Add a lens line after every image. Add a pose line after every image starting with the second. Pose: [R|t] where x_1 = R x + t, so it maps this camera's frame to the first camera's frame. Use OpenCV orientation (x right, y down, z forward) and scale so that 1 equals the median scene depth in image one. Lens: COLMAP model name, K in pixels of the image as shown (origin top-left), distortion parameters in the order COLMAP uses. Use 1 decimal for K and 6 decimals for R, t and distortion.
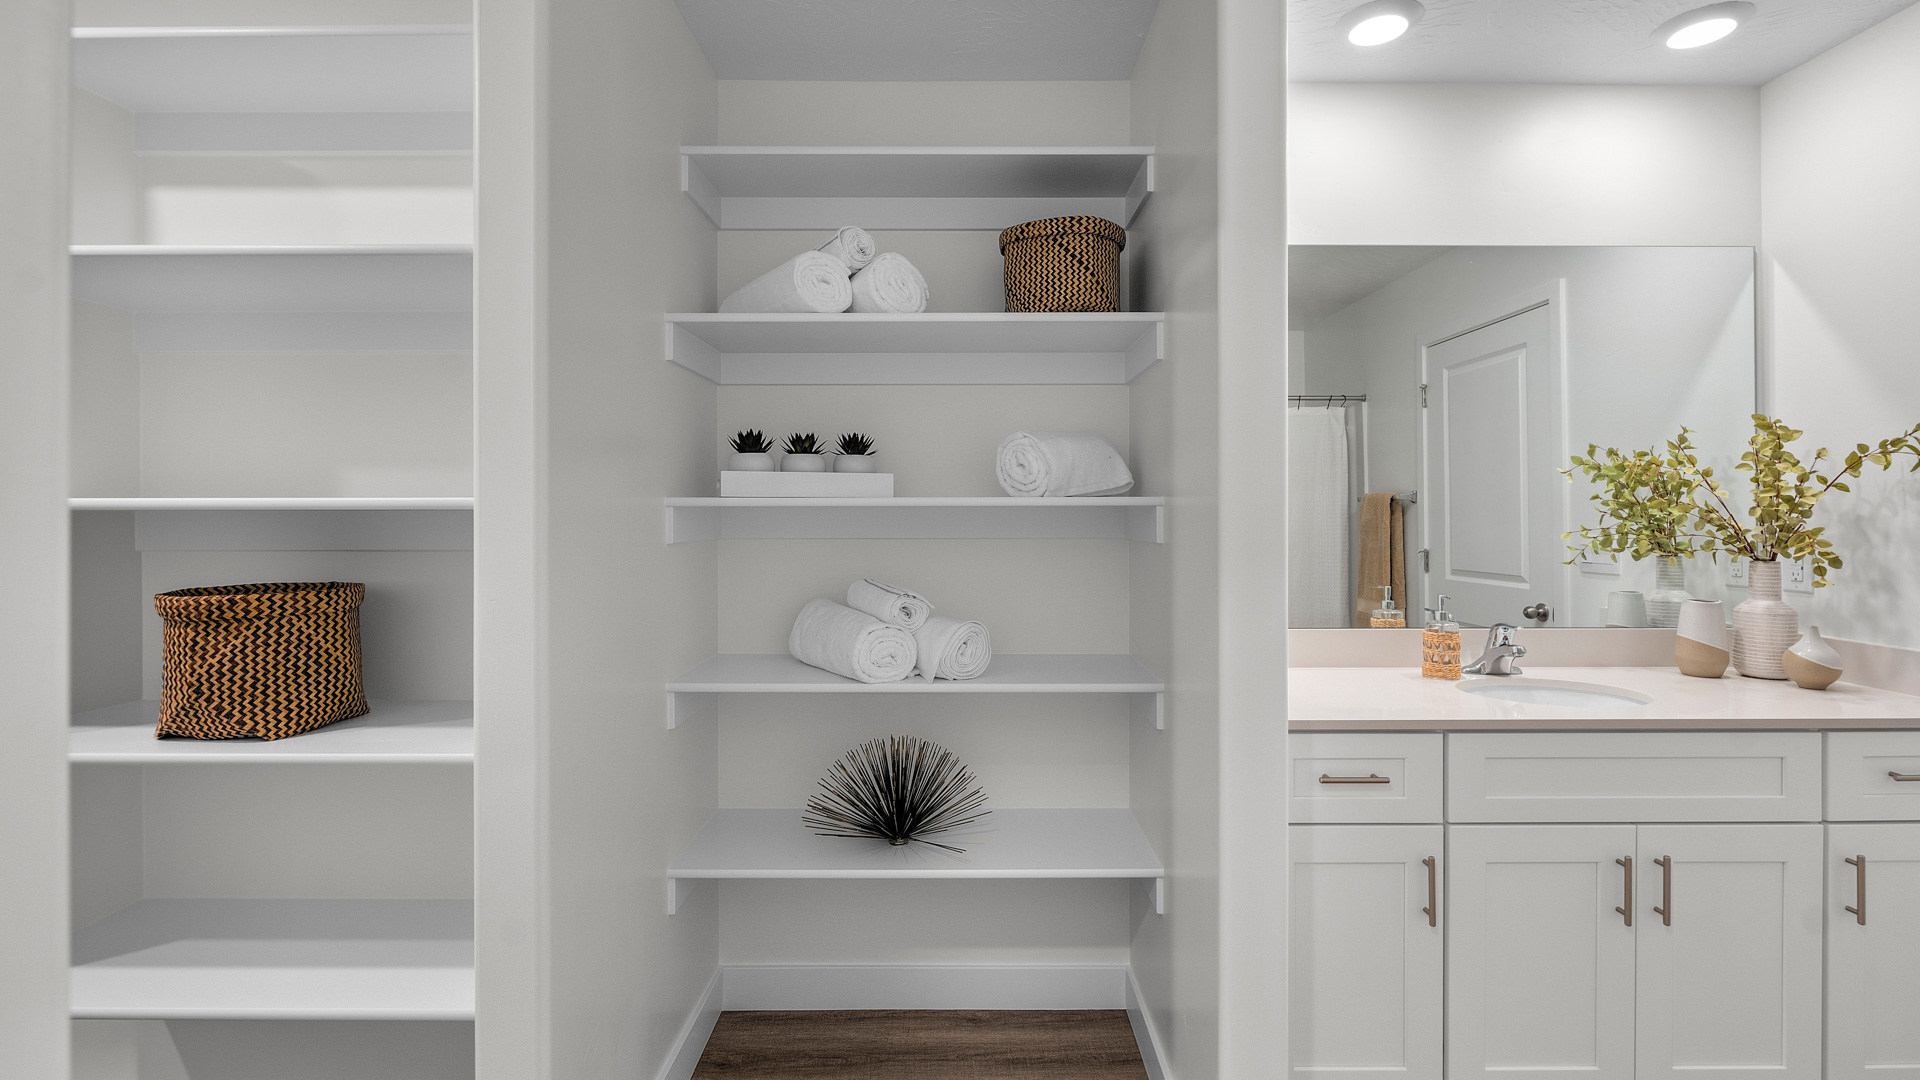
lens RADIAL K [[861.6, 0, 956.8], [0, 861.6, 507.2], [0, 0, 1]] dist [-0.003423, -0.000779]
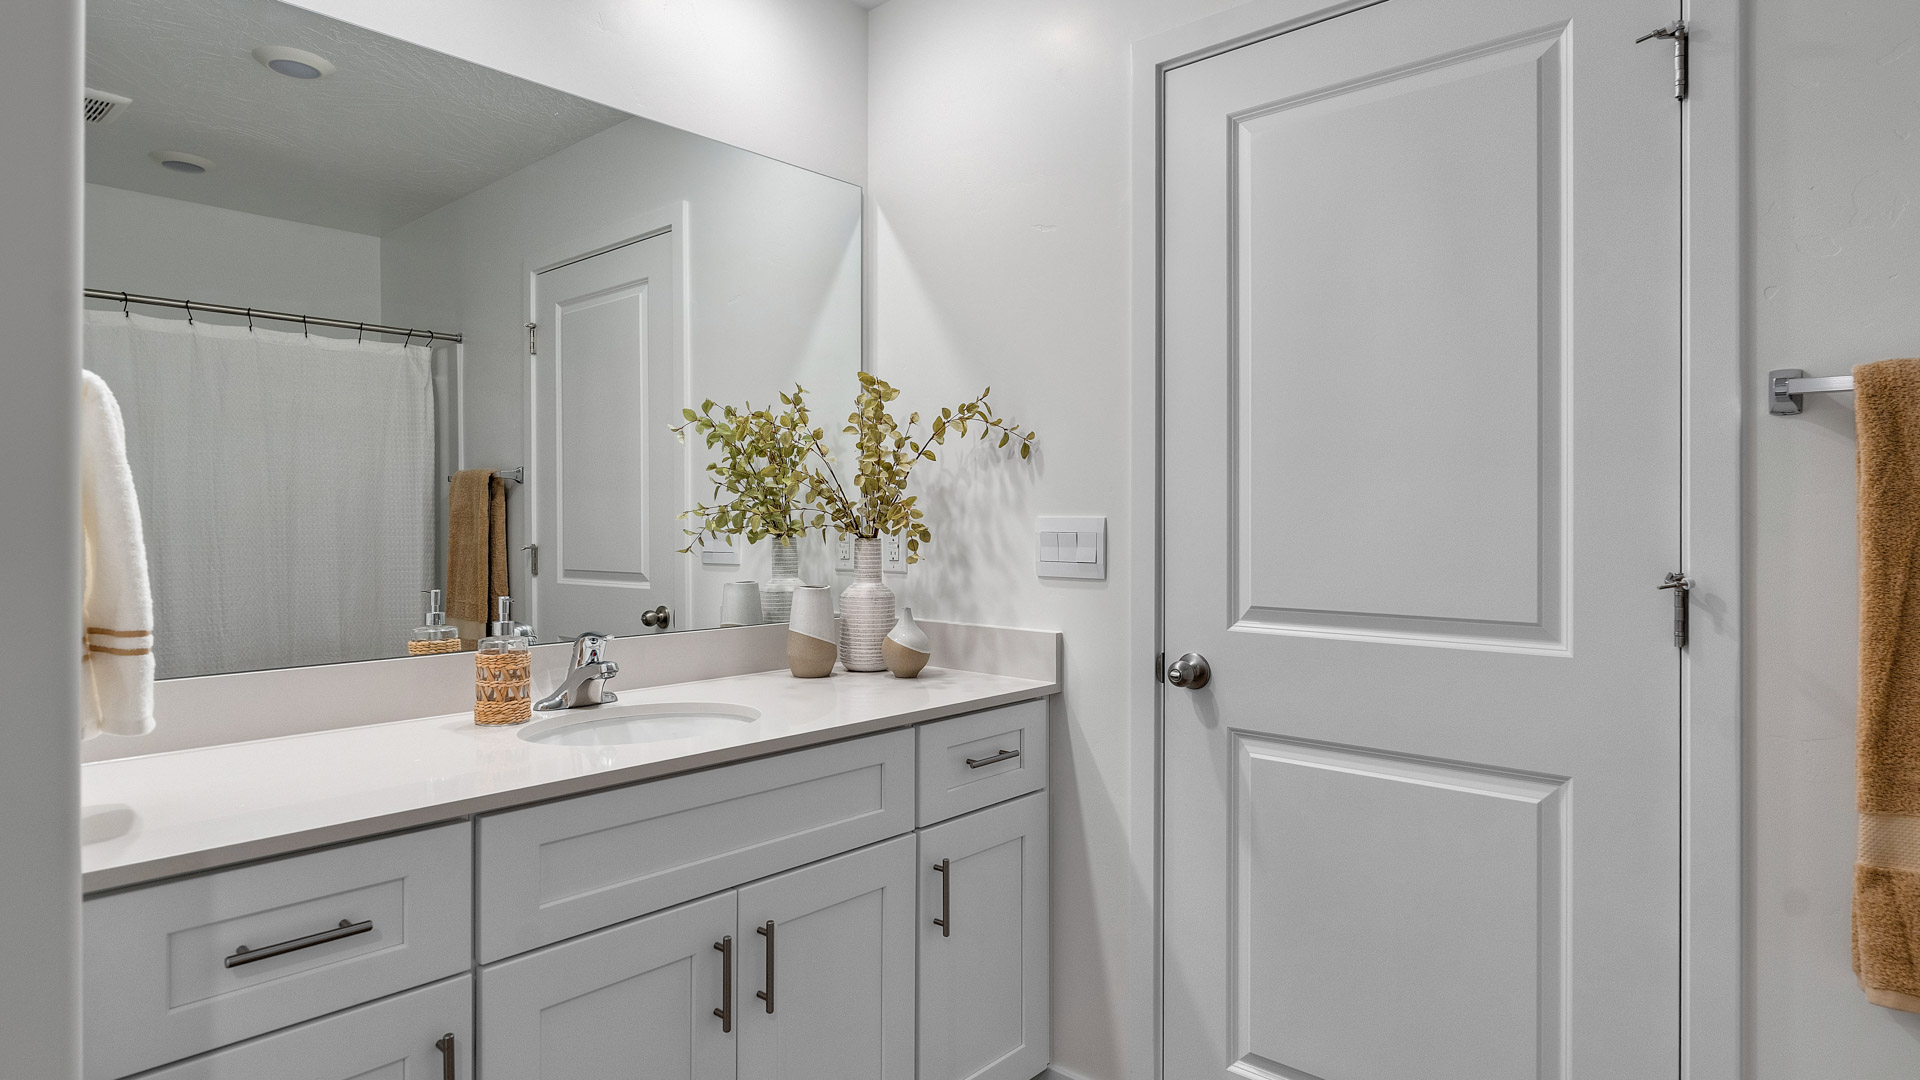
lens RADIAL K [[1054.1, 0, 961.9], [0, 1054.1, 519.0], [0, 0, 1]] dist [0.000684, -0.000003]
pose [[0.666591, 0.000924, 0.745423, 0.197789], [-0.004633, 0.999985, 0.002903, 0.039194], [-0.745409, -0.005389, 0.666585, 0.205691]]
